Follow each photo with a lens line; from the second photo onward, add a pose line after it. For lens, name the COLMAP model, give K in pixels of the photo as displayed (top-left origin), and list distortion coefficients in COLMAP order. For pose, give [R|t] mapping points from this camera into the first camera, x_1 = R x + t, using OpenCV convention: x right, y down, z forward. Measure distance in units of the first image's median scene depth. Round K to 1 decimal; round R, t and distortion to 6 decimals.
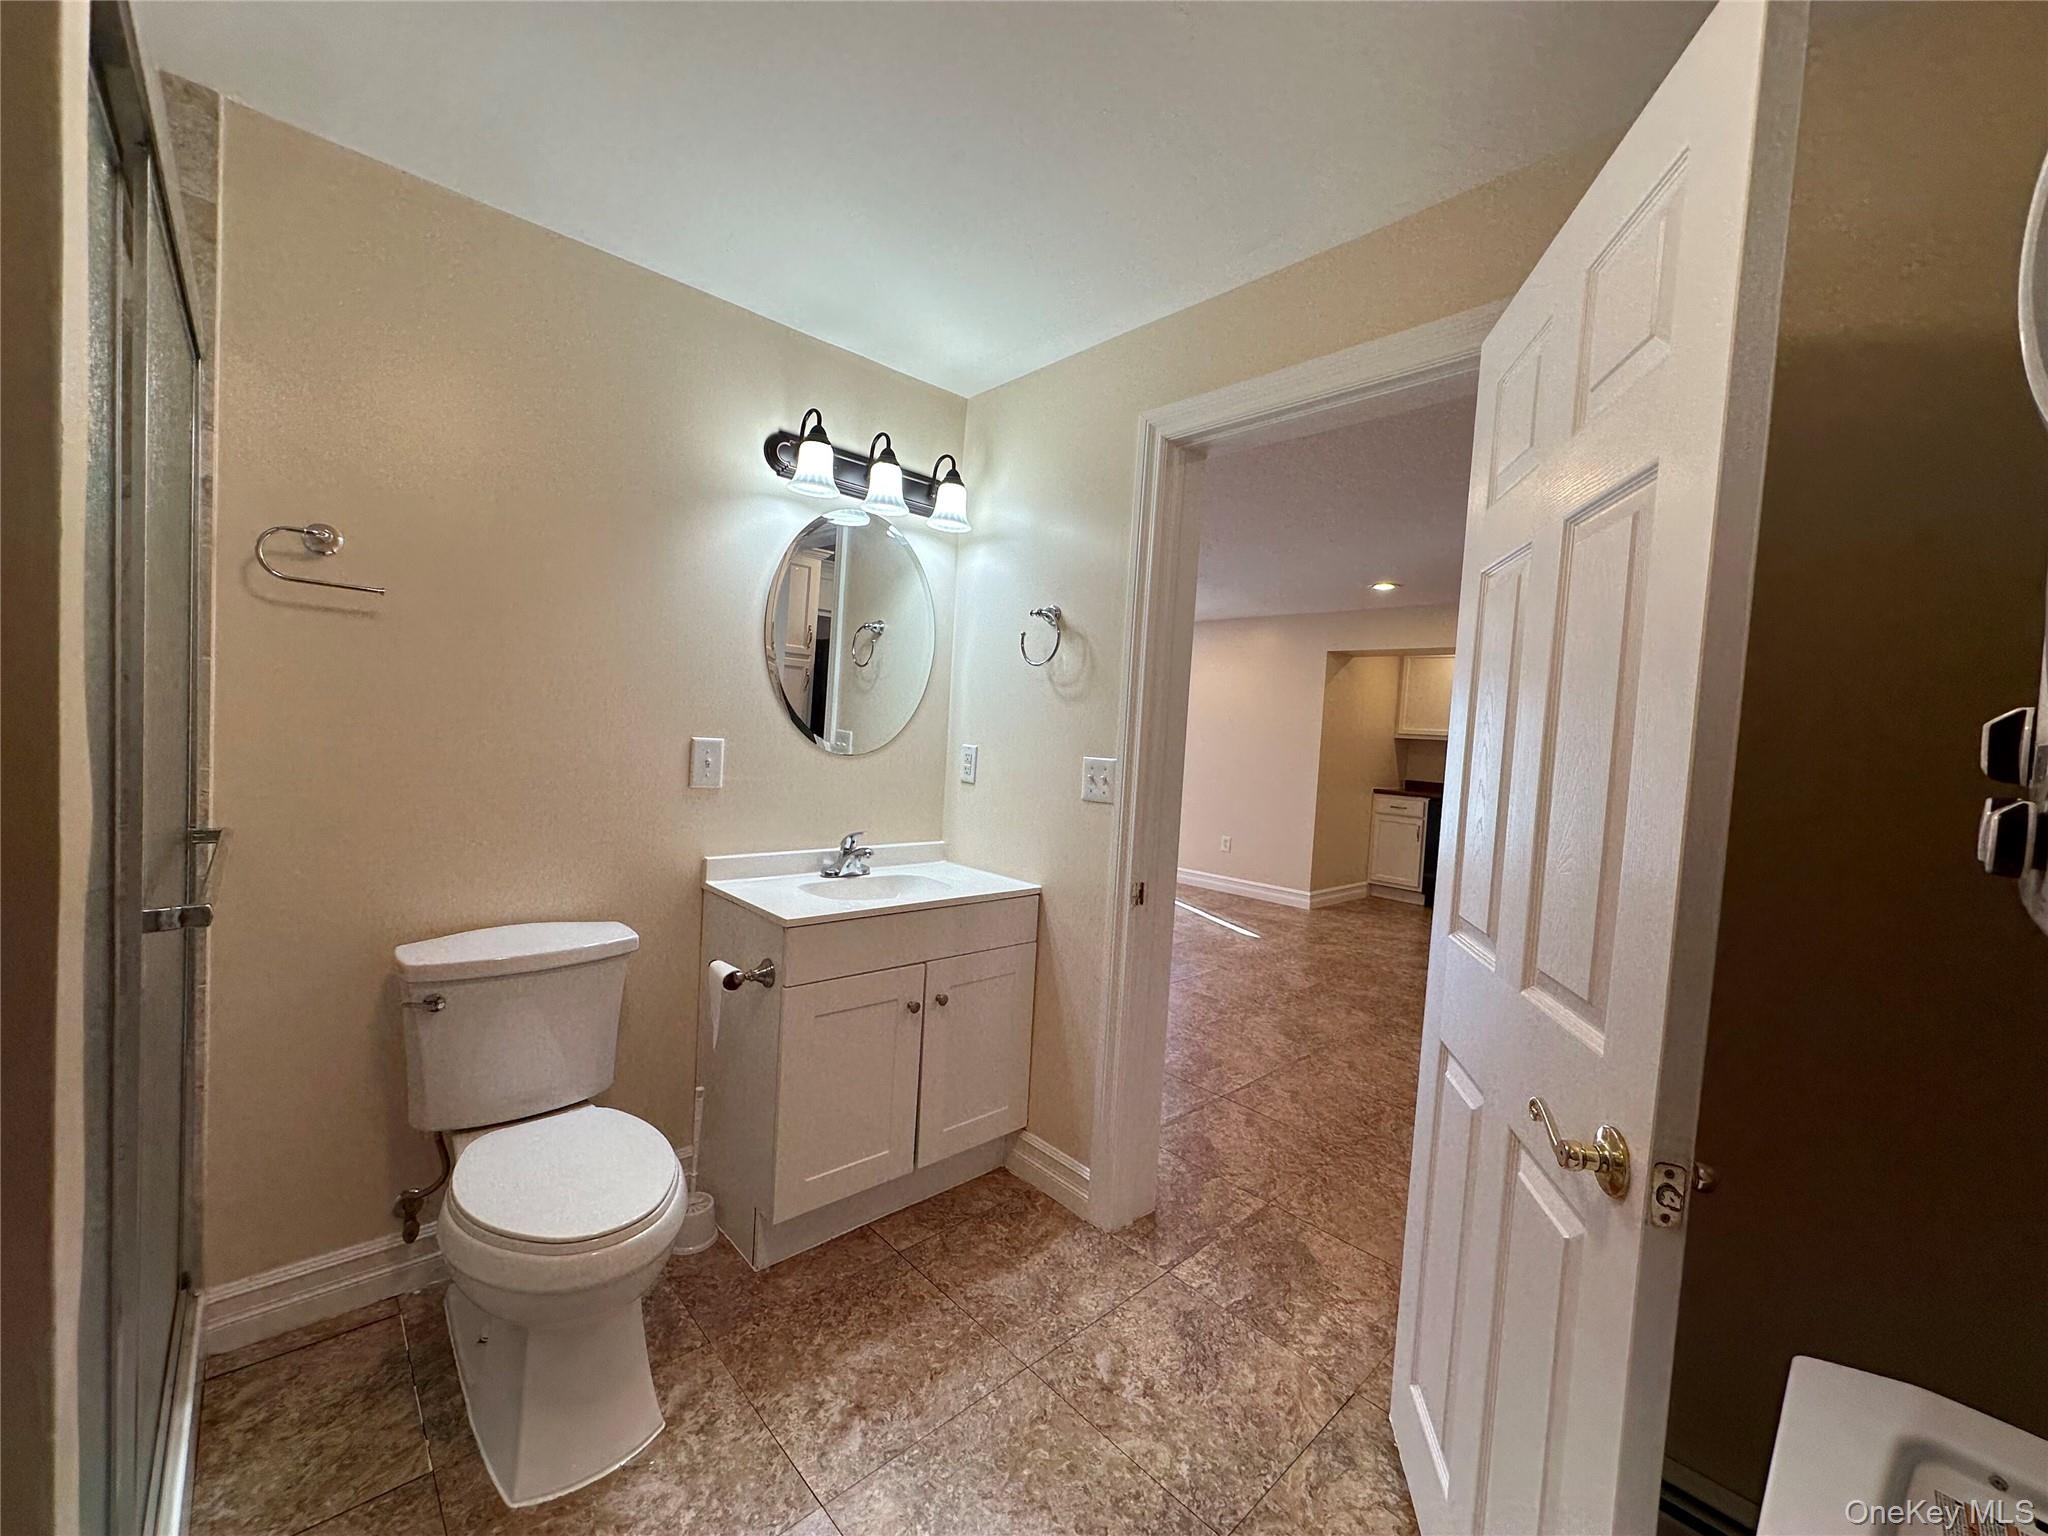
lens RADIAL K [[814.9, 0, 1024.0], [0, 814.9, 768.0], [0, 0, 1]] dist [-0.001759, 0.000286]
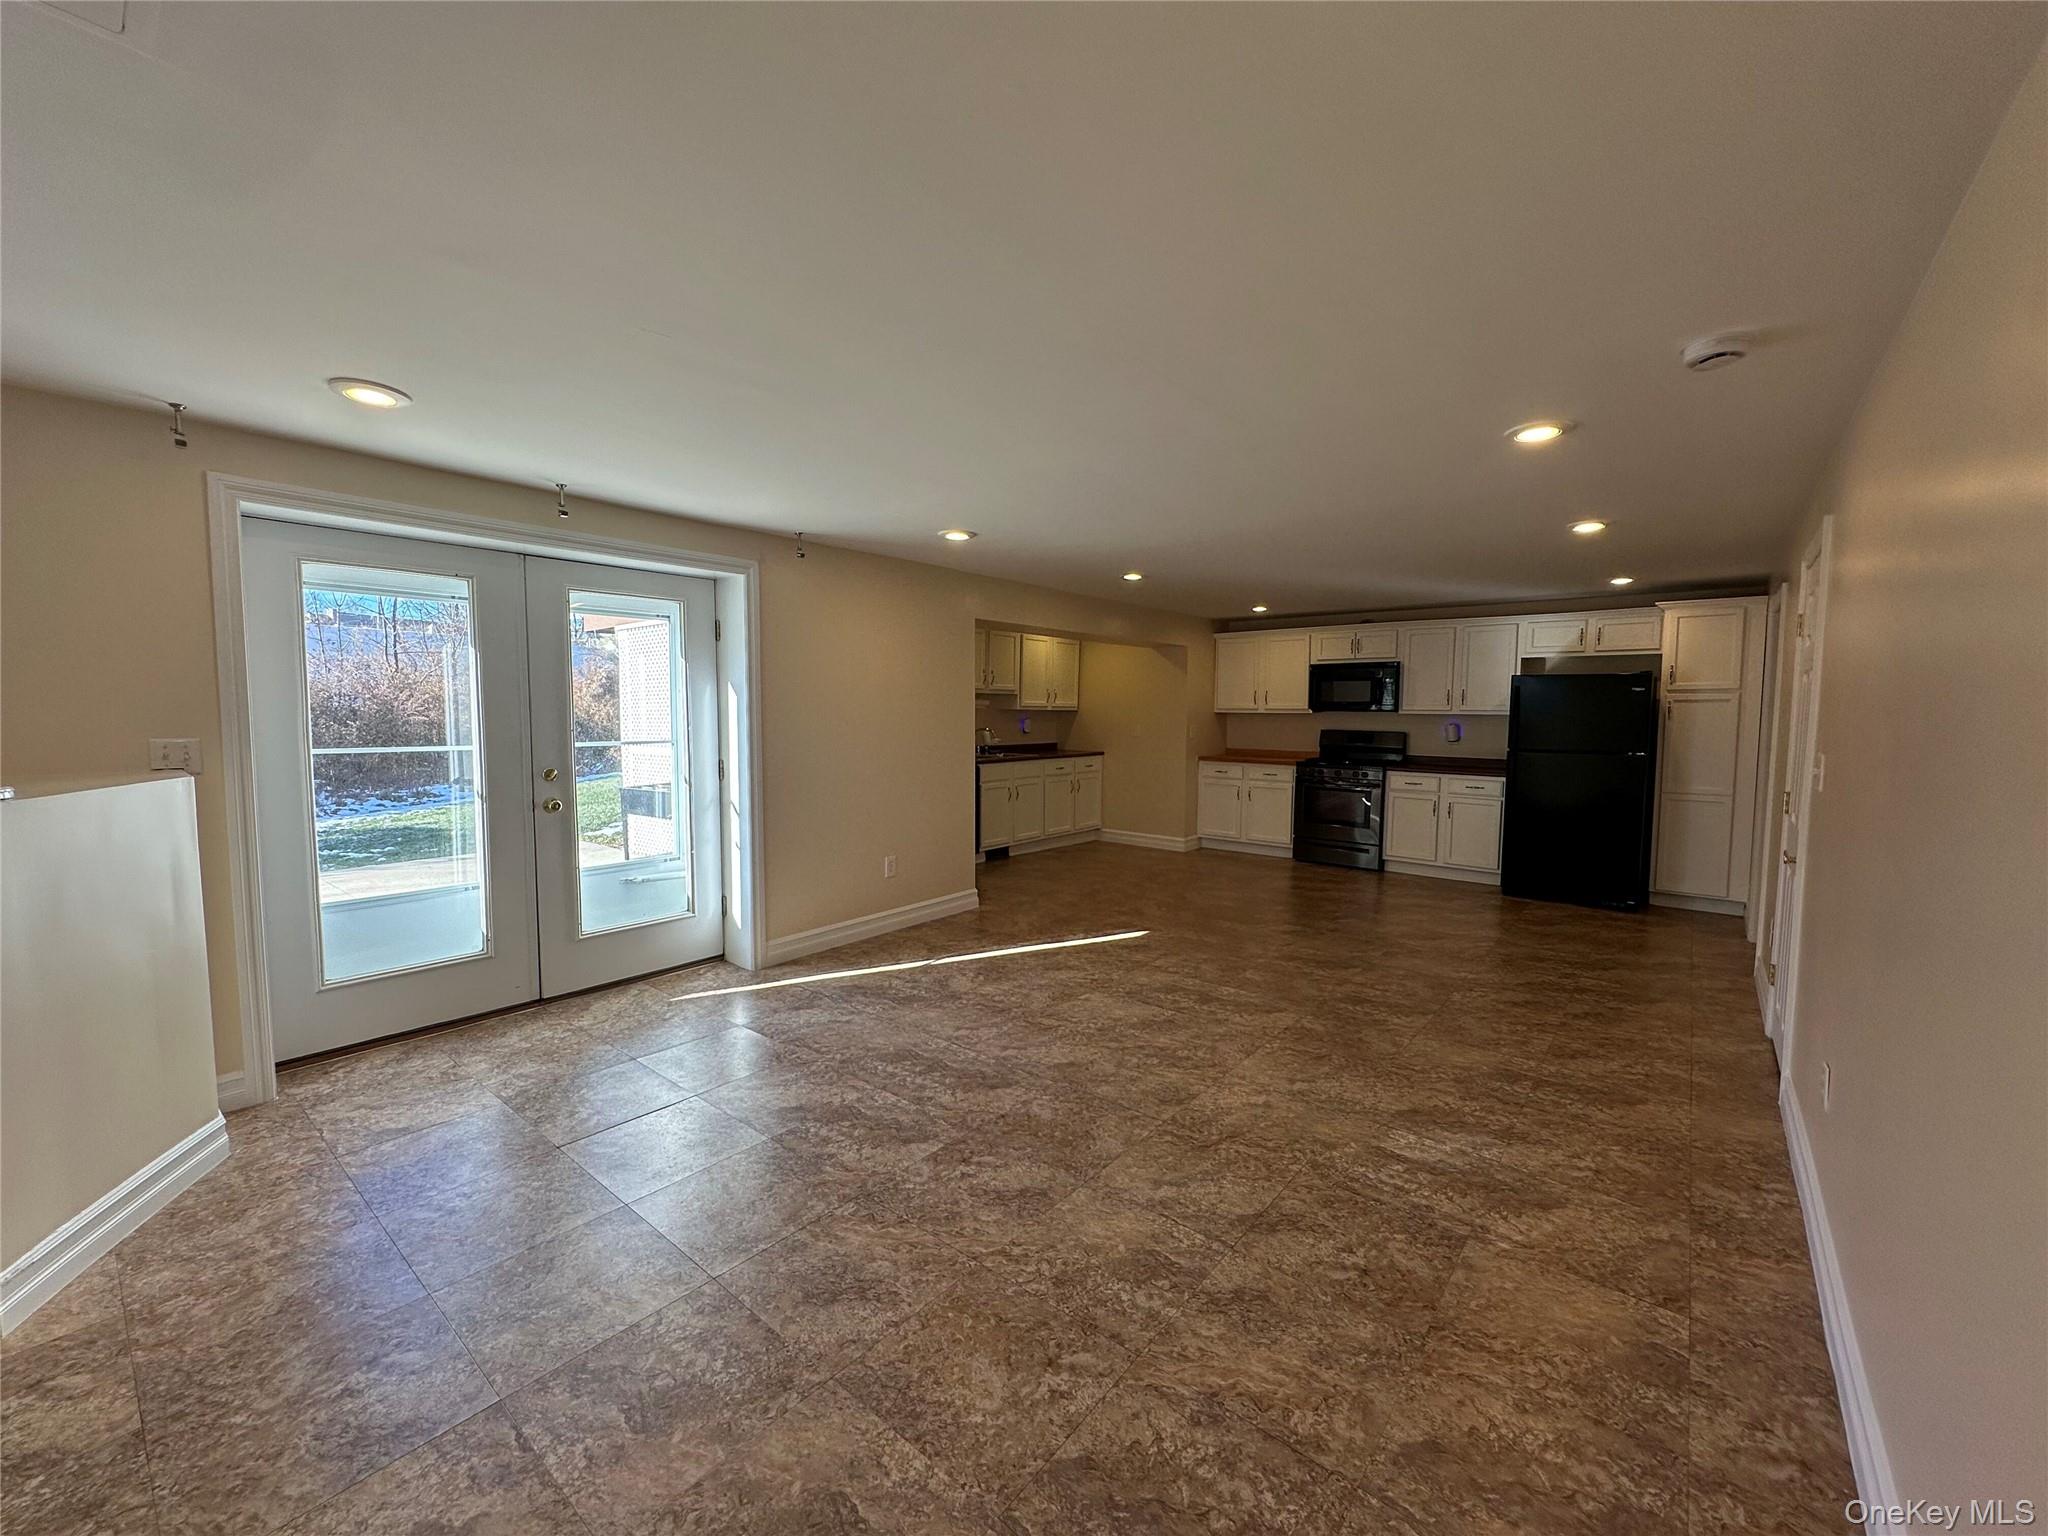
lens RADIAL K [[814.9, 0, 1024.0], [0, 814.9, 768.0], [0, 0, 1]] dist [-0.001759, 0.000286]
pose [[-0.135038, -0.130988, 0.982144, -0.552511], [0.028886, 0.990282, 0.136045, -0.105670], [-0.990419, 0.046742, -0.129942, 1.116886]]
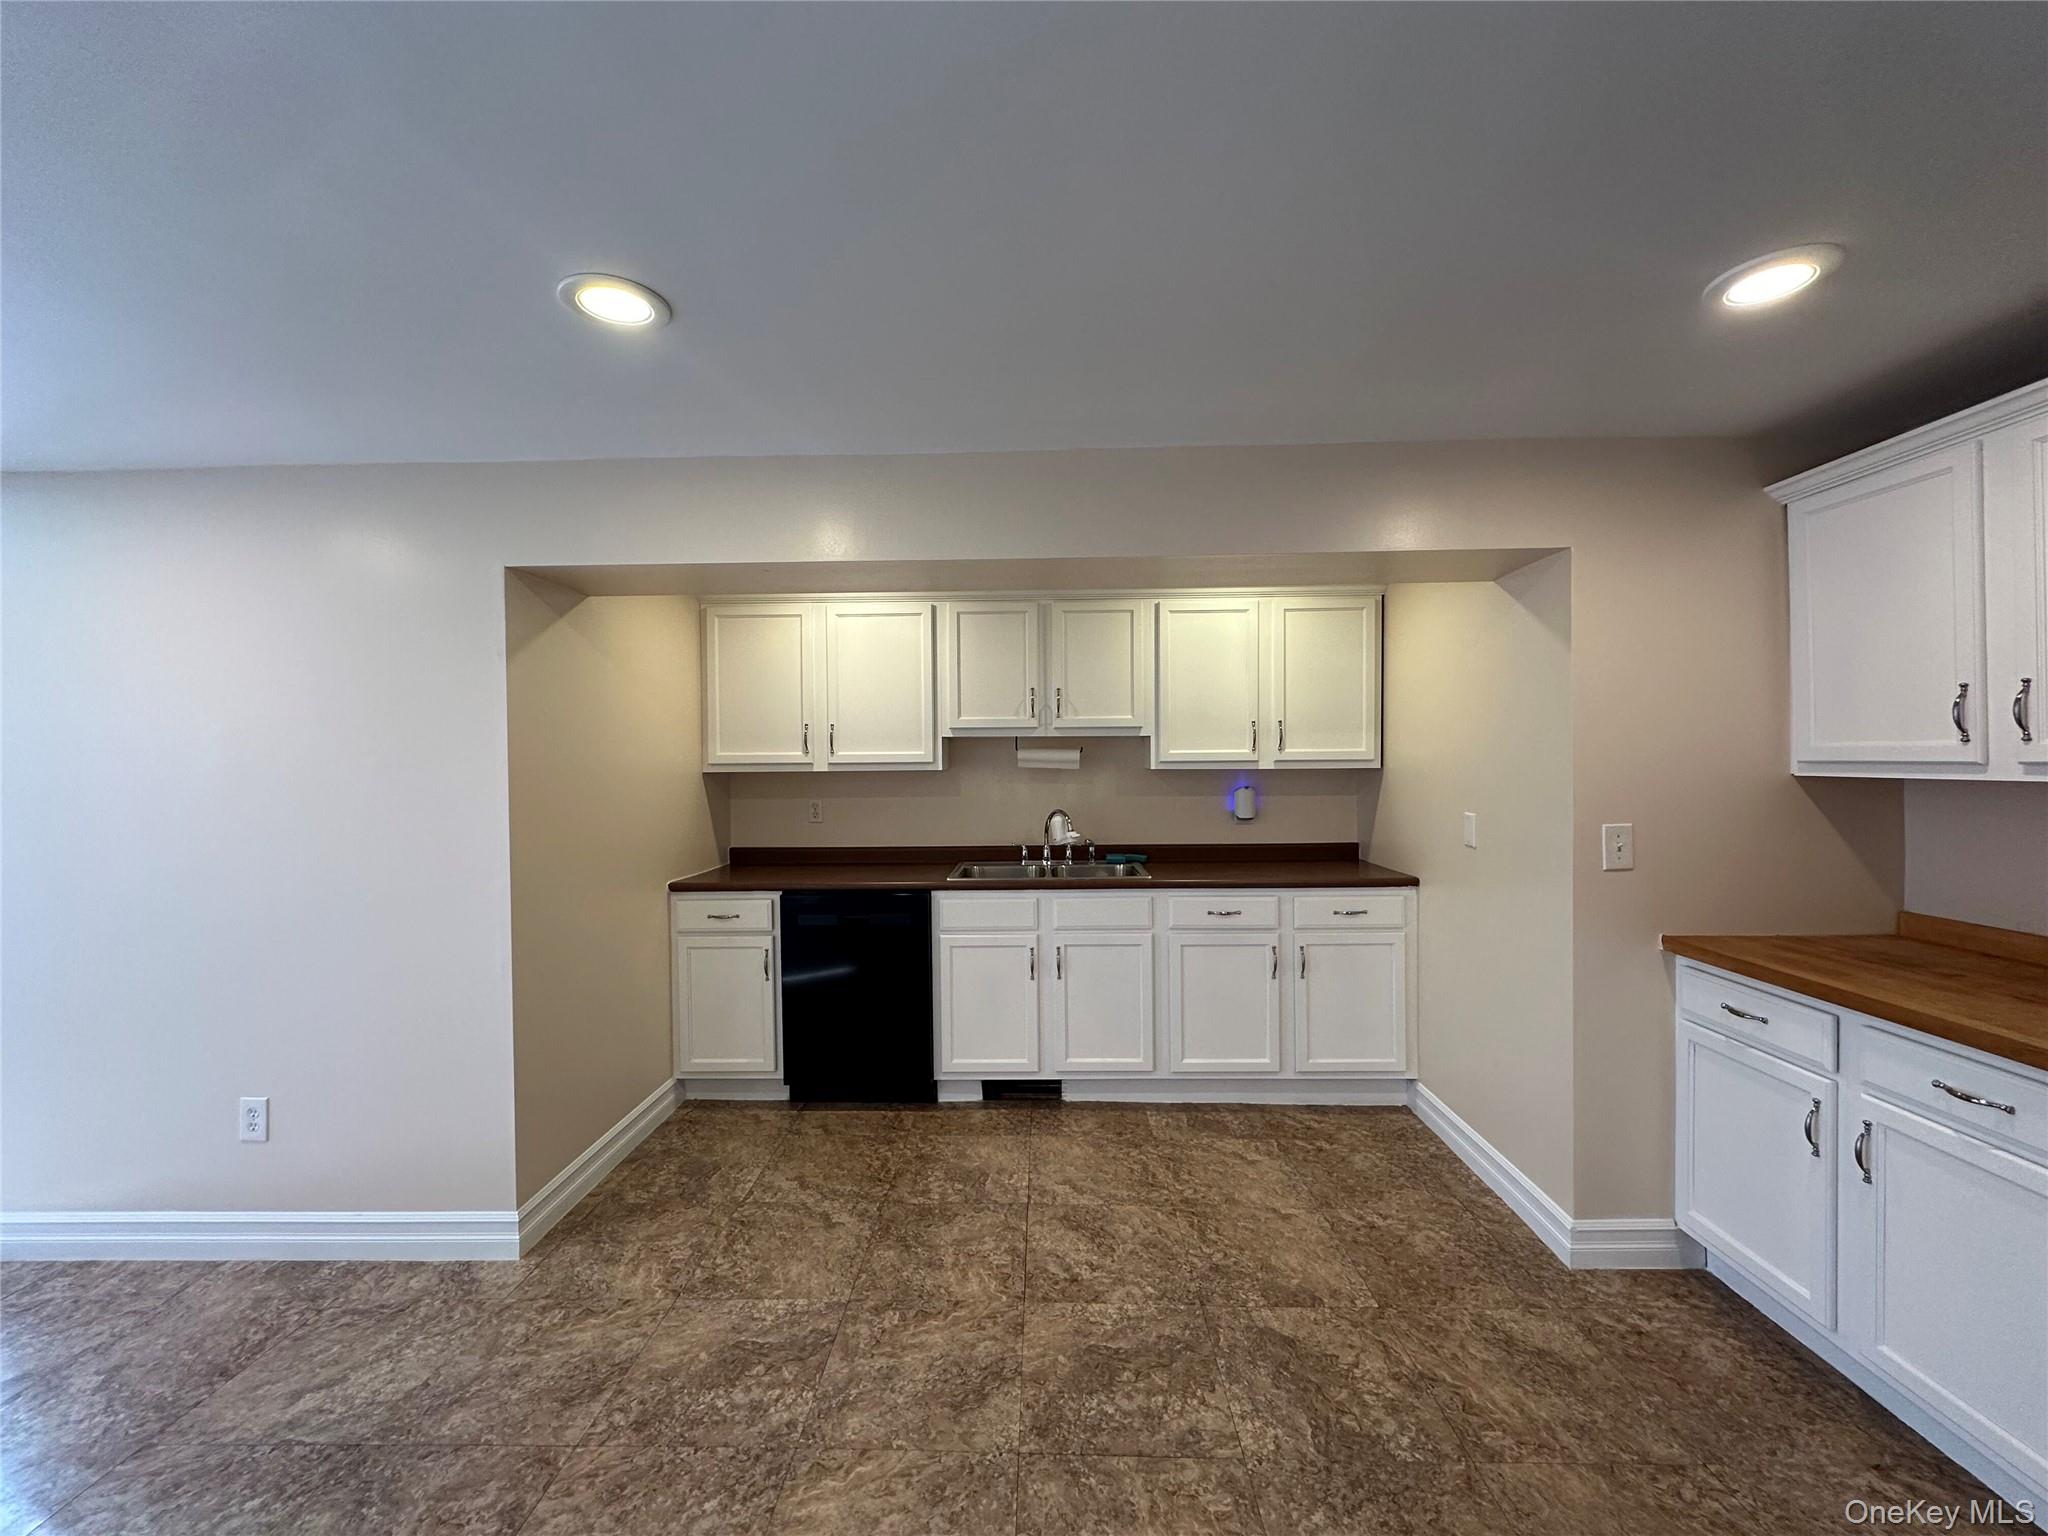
lens RADIAL K [[814.9, 0, 1024.0], [0, 814.9, 768.0], [0, 0, 1]] dist [-0.001759, 0.000286]
pose [[0.695484, -0.073662, 0.714756, 0.275445], [0.081927, 0.996374, 0.022968, -0.041961], [-0.713856, 0.042584, 0.698997, 0.596200]]
